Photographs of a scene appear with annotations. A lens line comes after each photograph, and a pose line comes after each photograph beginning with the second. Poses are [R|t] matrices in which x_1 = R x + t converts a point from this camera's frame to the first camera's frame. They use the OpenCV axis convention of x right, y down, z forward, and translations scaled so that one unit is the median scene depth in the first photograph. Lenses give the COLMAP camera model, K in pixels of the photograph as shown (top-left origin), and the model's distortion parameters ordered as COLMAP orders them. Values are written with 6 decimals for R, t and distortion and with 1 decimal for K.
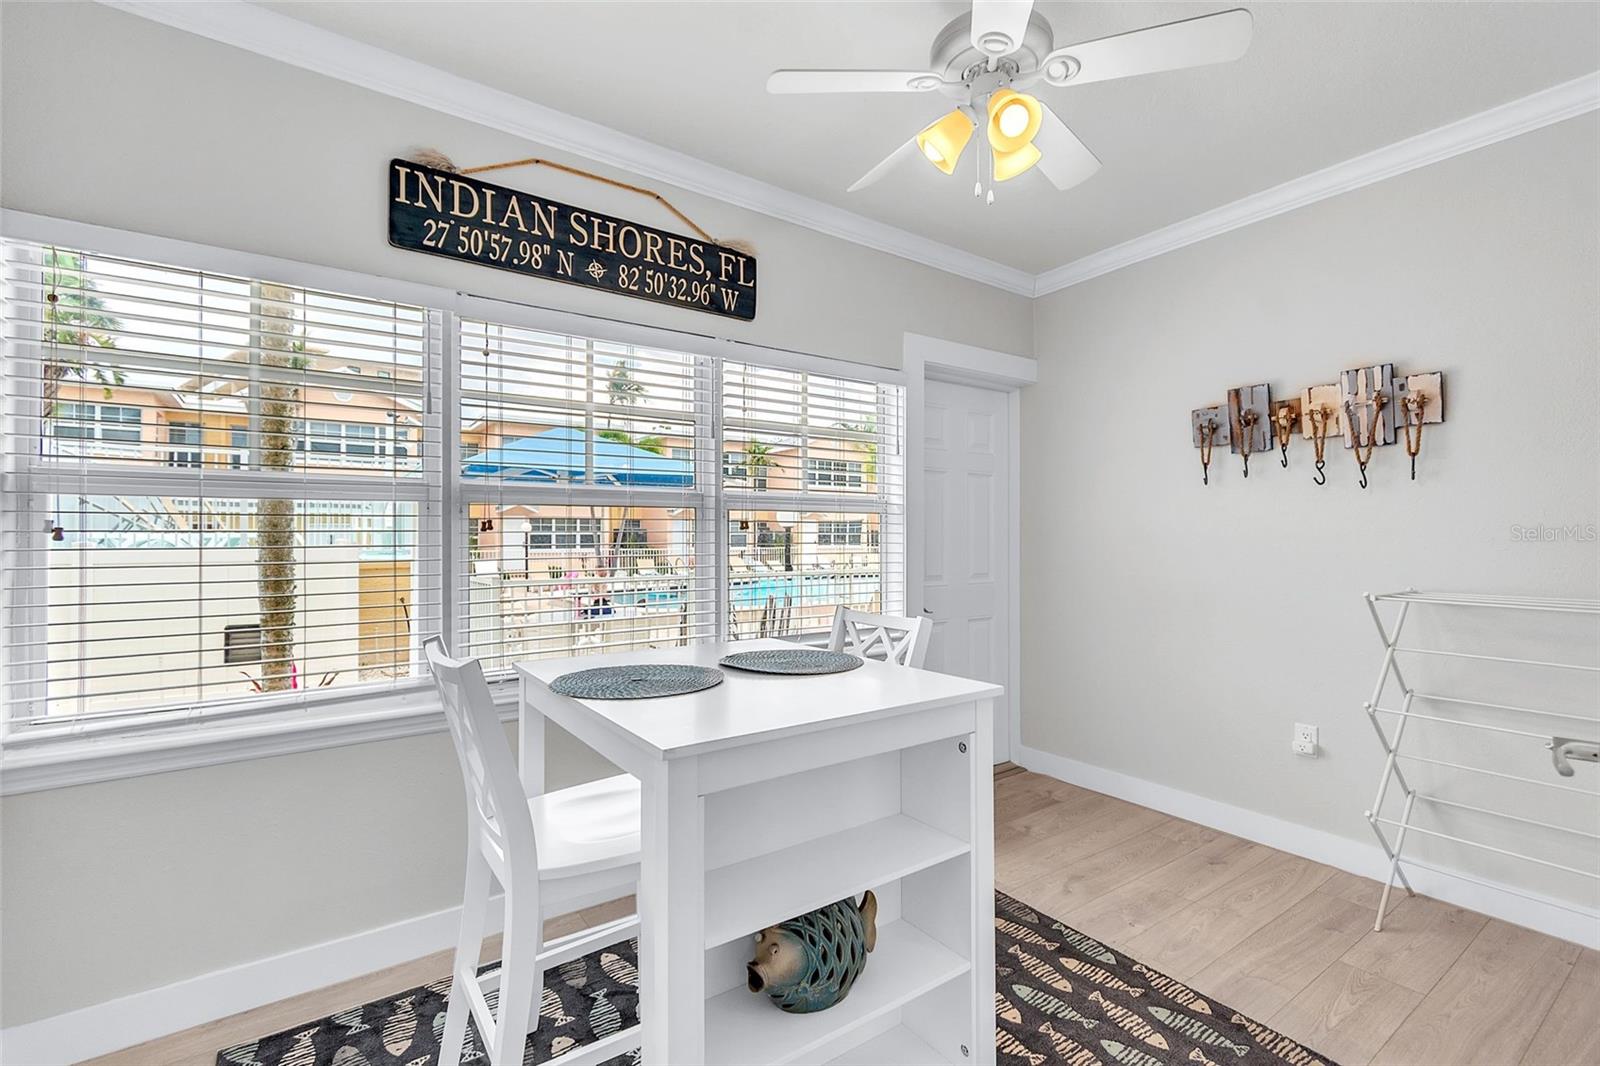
lens RADIAL K [[764.1, 0, 844.2], [0, 764.1, 533.8], [0, 0, 1]] dist [0.001077, -0.000191]
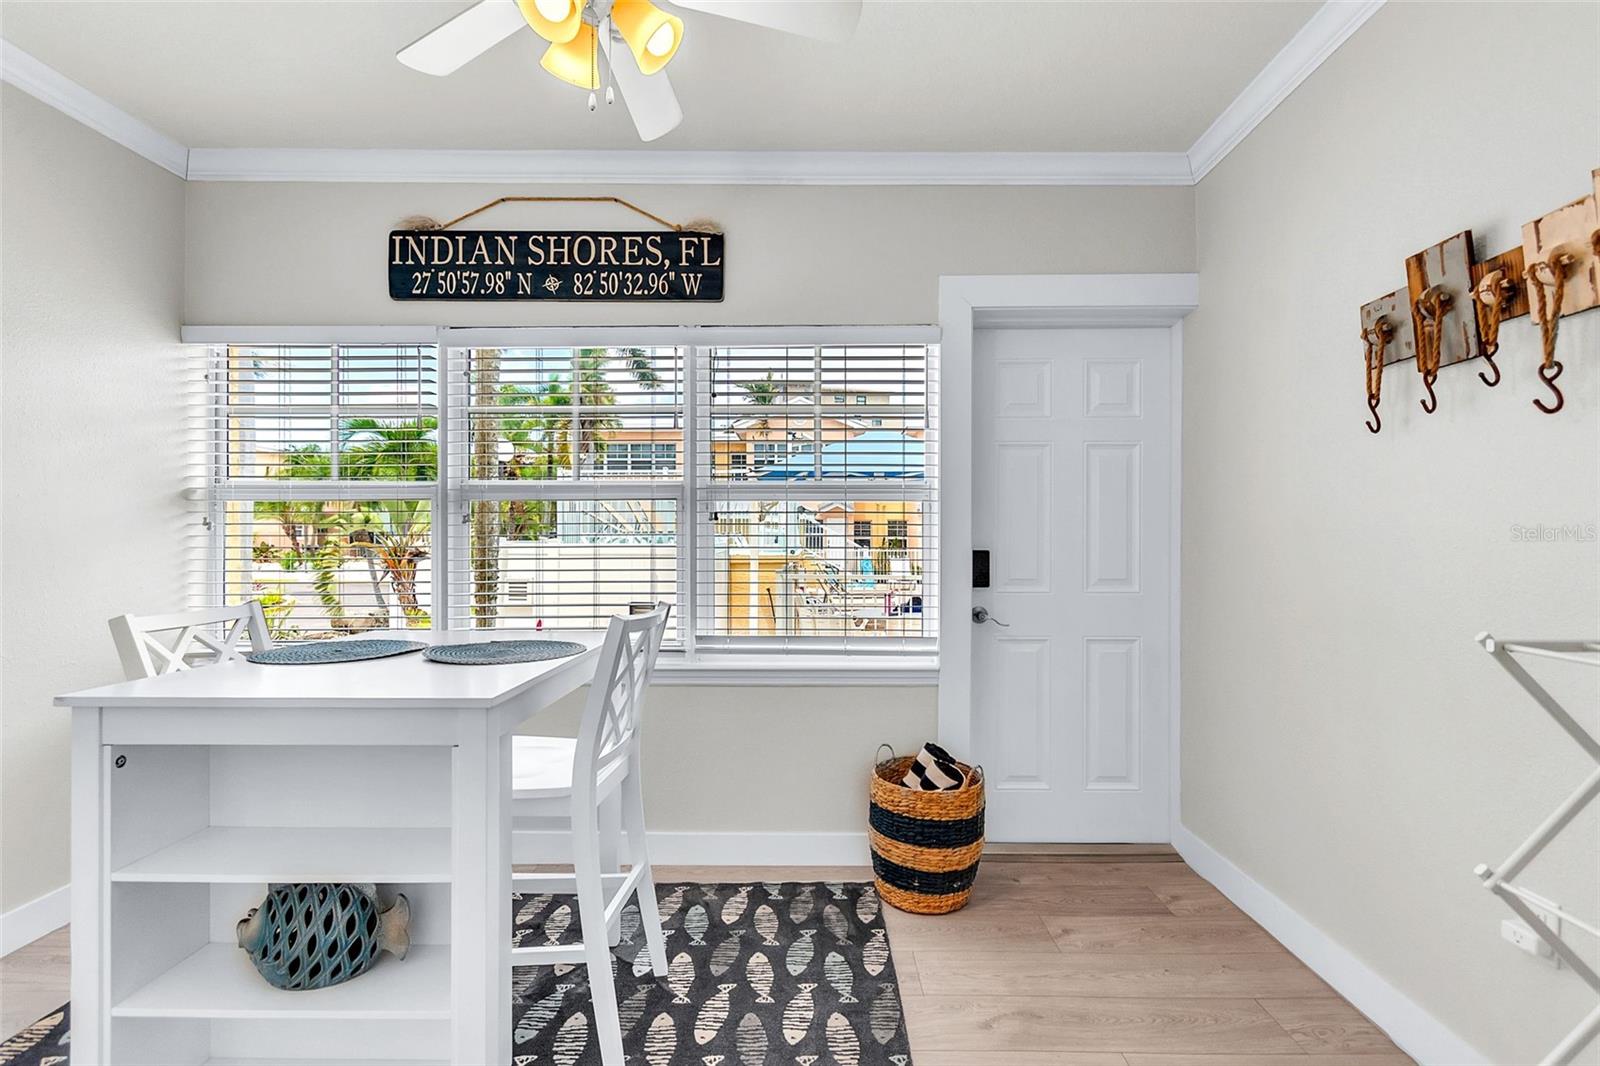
lens RADIAL K [[773.8, 0, 818.5], [0, 773.8, 536.7], [0, 0, 1]] dist [0.001609, 0.000142]
pose [[0.780918, -0.001320, -0.624633, 0.623302], [0.001329, 0.999999, -0.000452, 0.016968], [0.624633, -0.000477, 0.780919, 0.349168]]
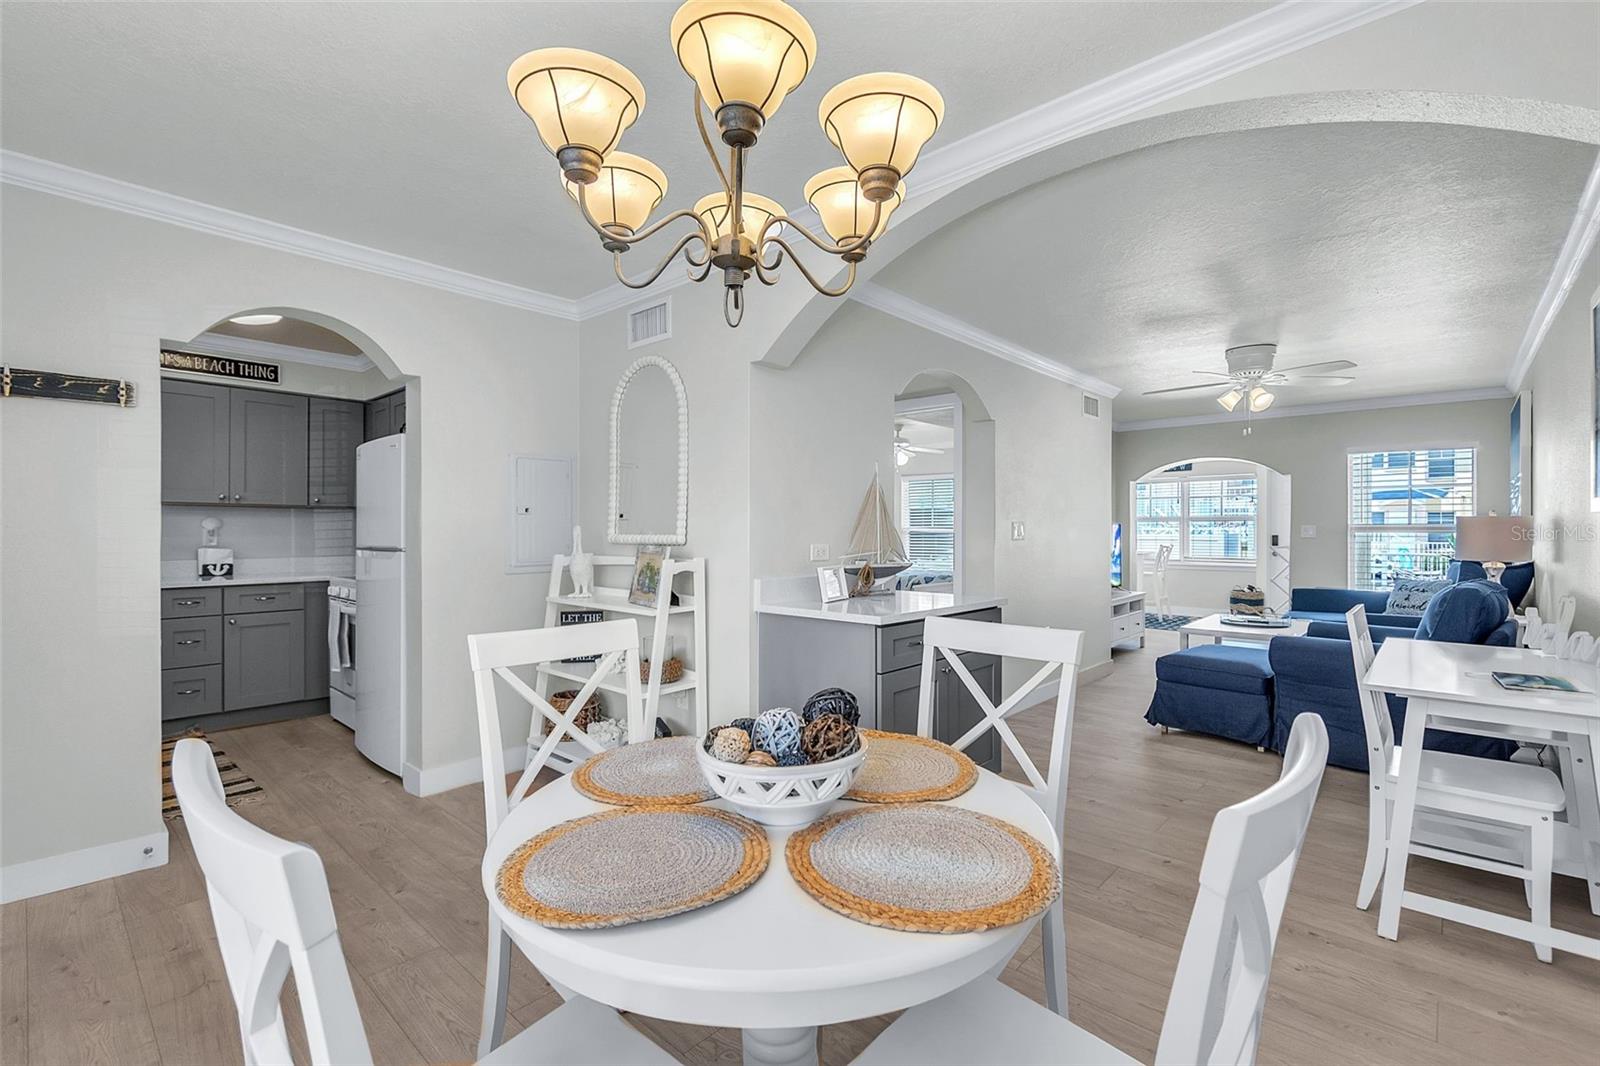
lens RADIAL K [[712.4, 0, 803.5], [0, 712.4, 536.3], [0, 0, 1]] dist [0.000669, 0.000124]
pose [[0.173412, 0.000274, -0.984849, 3.195375], [-0.000306, 1.000000, 0.000225, 0.042114], [0.984849, 0.000262, 0.173412, -1.566142]]
